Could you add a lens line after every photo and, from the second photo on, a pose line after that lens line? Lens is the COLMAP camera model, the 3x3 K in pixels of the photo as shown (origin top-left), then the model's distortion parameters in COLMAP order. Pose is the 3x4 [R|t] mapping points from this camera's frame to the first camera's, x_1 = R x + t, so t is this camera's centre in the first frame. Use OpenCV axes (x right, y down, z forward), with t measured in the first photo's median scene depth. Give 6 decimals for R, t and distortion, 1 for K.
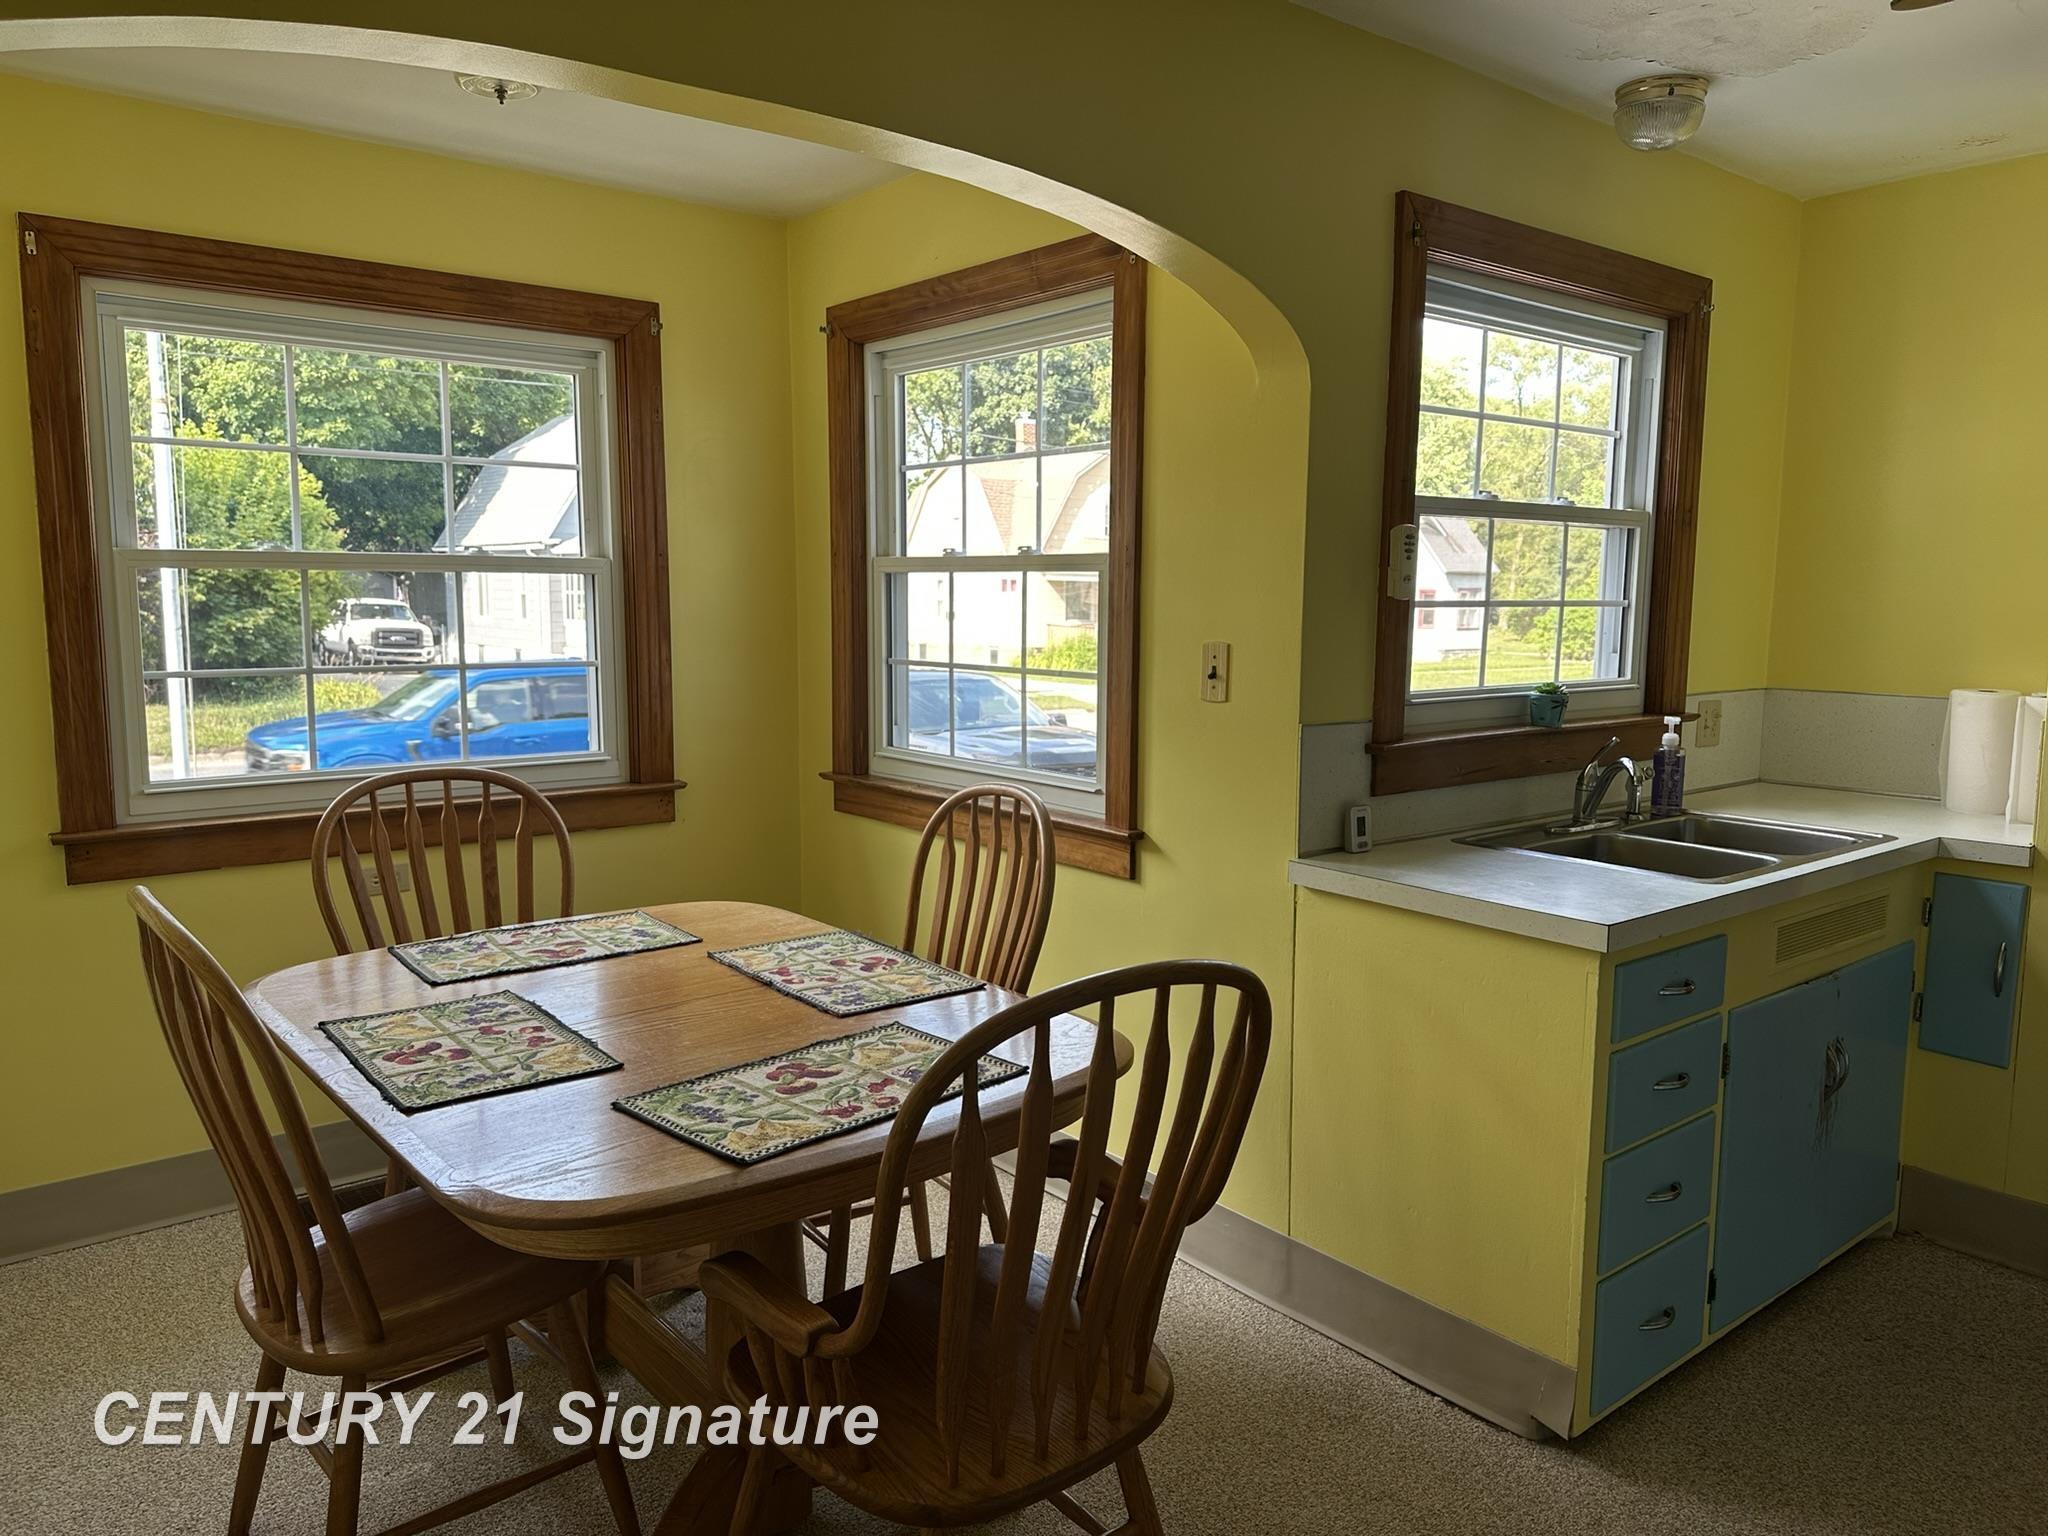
lens RADIAL K [[1422.9, 0, 1034.9], [0, 1422.9, 759.4], [0, 0, 1]] dist [0.111363, -0.141448]
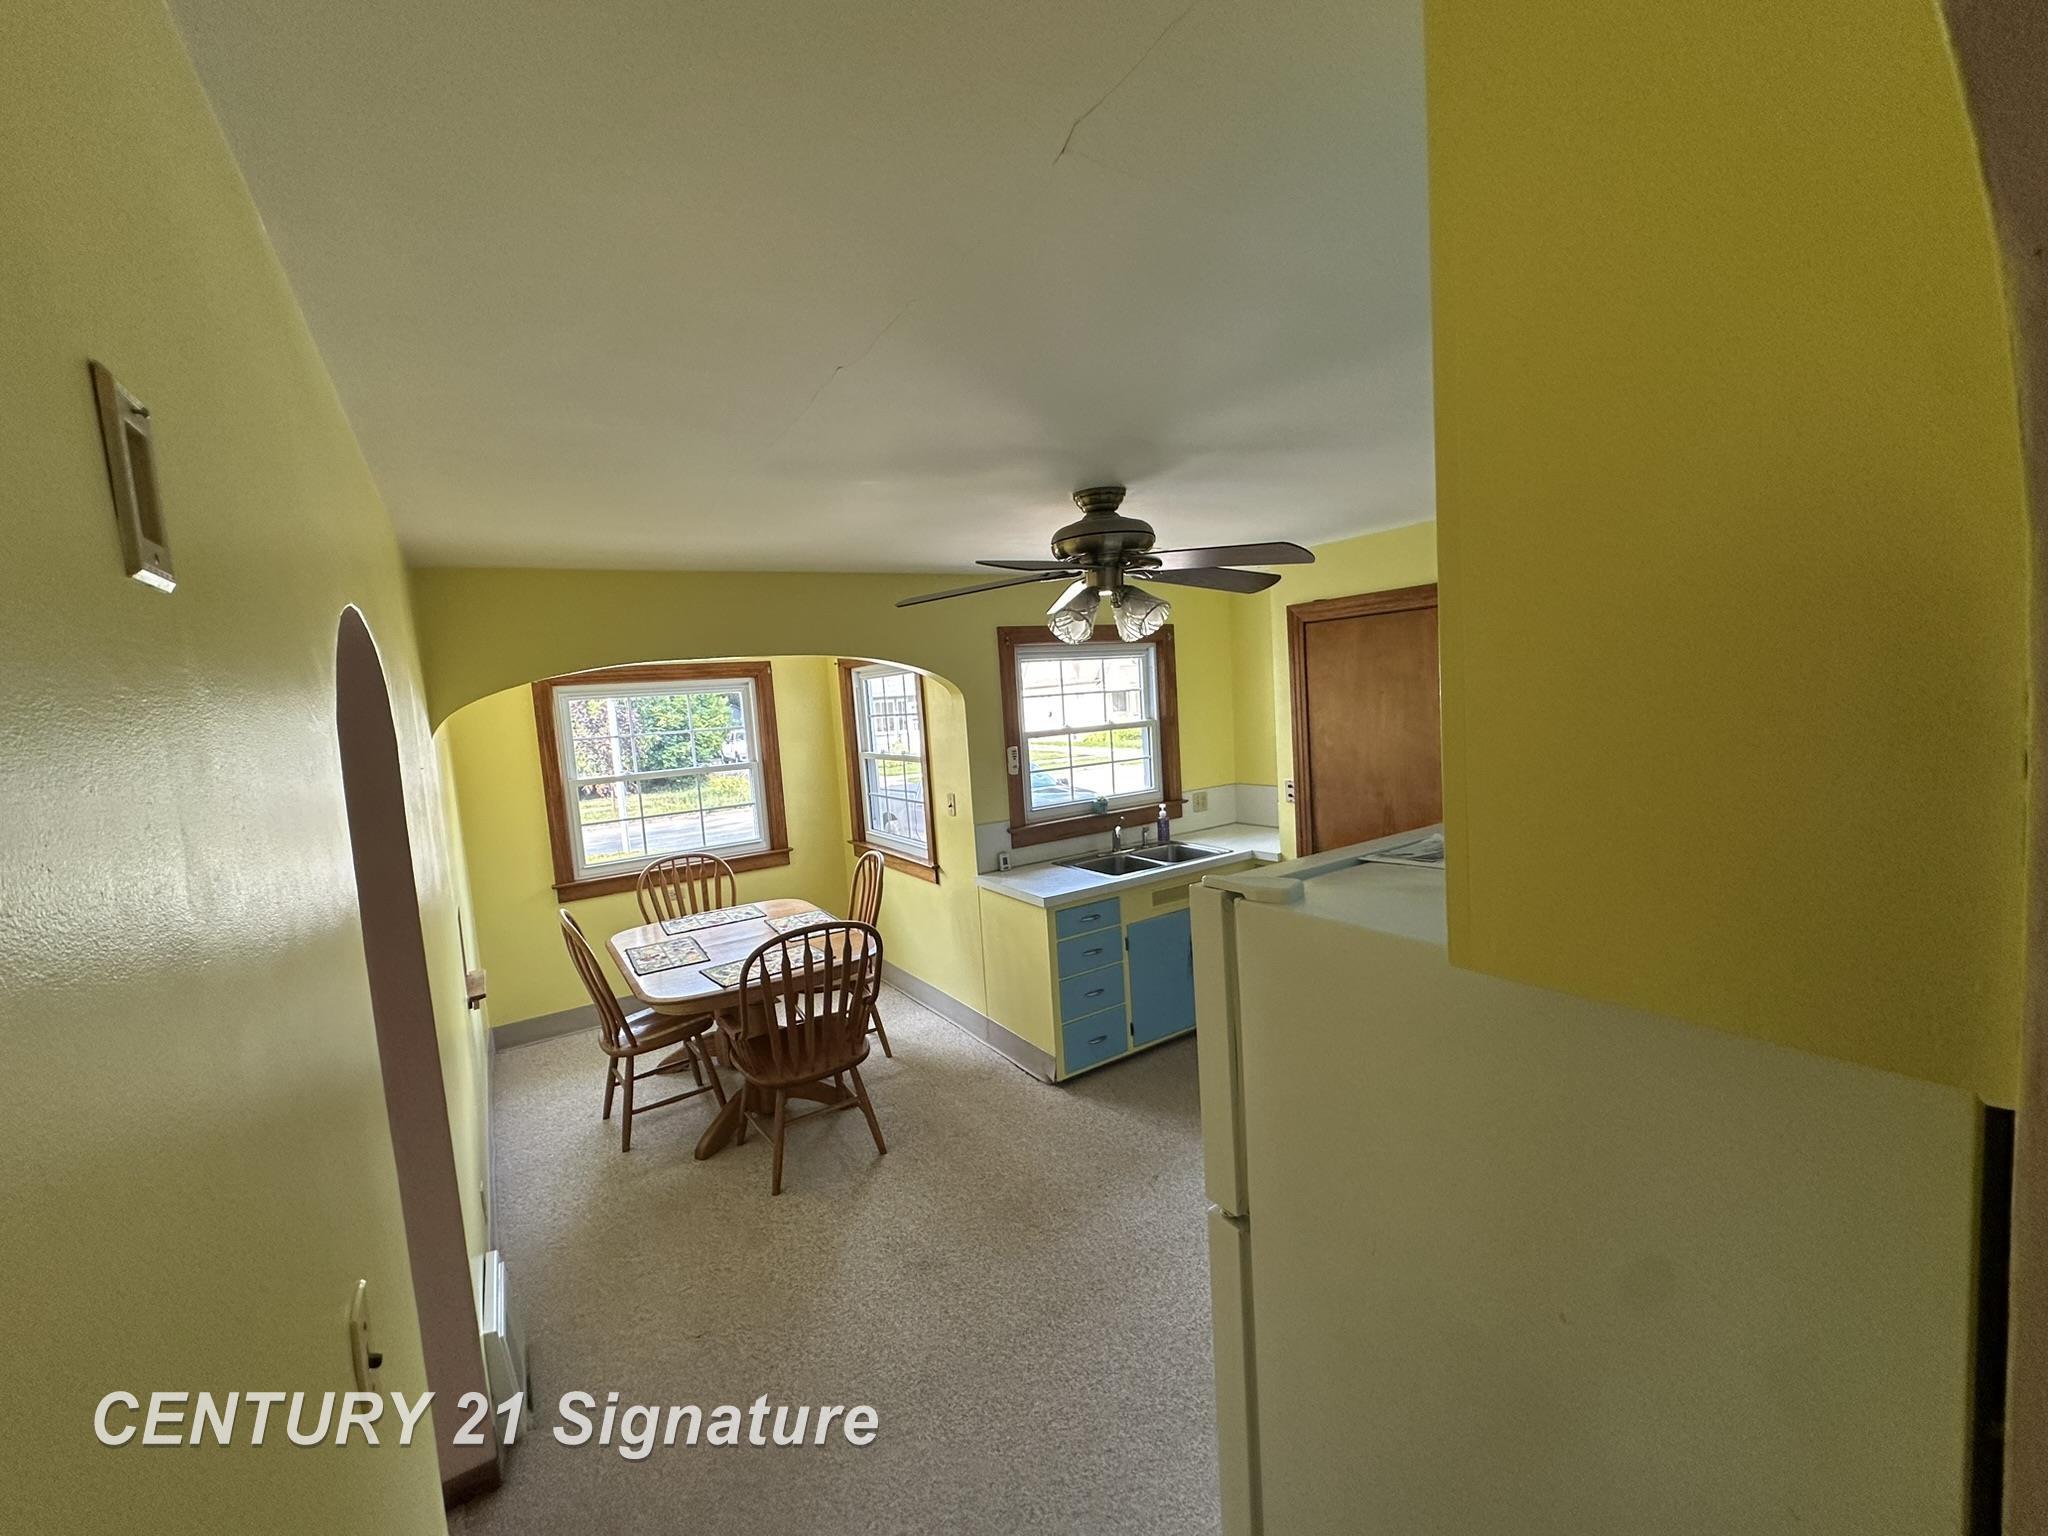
lens RADIAL K [[820.9, 0, 1021.5], [0, 820.9, 769.2], [0, 0, 1]] dist [-0.001060, 0.000344]
pose [[0.990989, -0.063961, -0.117683, 0.415510], [0.060902, 0.997710, -0.029418, -0.070677], [0.119295, 0.021985, 0.992615, -0.462597]]
